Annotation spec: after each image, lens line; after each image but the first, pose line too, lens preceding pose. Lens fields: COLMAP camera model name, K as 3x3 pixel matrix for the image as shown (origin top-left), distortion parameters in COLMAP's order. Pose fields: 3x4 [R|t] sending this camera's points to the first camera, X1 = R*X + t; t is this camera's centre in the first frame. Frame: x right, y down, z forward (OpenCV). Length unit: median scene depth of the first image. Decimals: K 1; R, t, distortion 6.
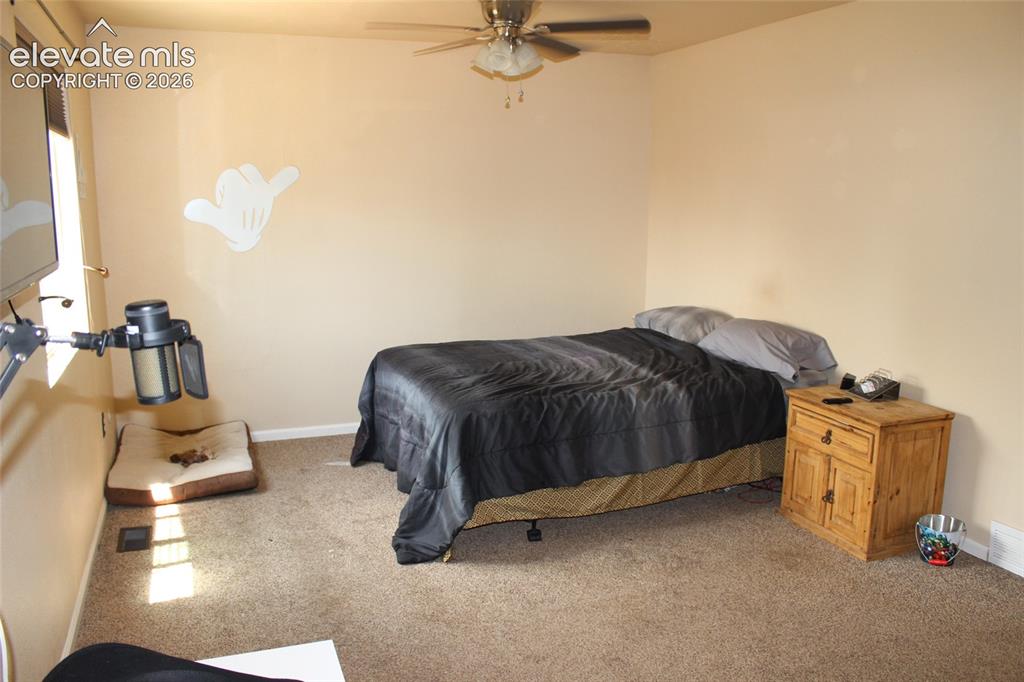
lens RADIAL K [[849.1, 0, 506.4], [0, 849.1, 337.4], [0, 0, 1]] dist [-0.079647, 0.004963]
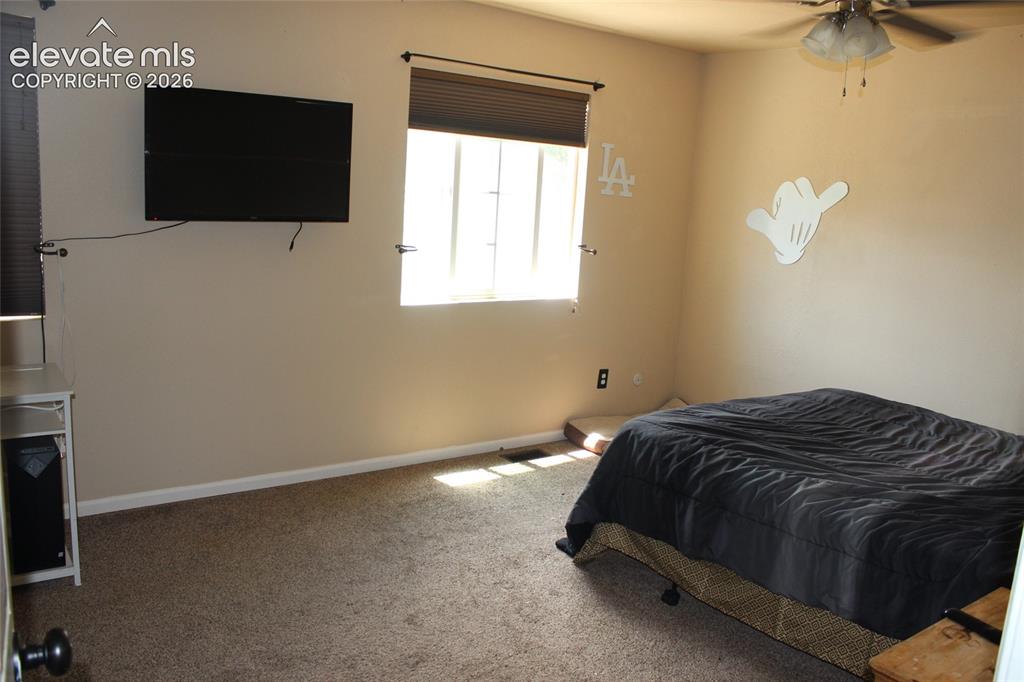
lens RADIAL K [[849.1, 0, 506.4], [0, 849.1, 337.4], [0, 0, 1]] dist [-0.079647, 0.004963]
pose [[0.265202, 0.178727, -0.947483, 0.717782], [-0.232401, 0.965547, 0.117085, -0.076060], [0.935766, 0.189145, 0.297602, 0.530535]]
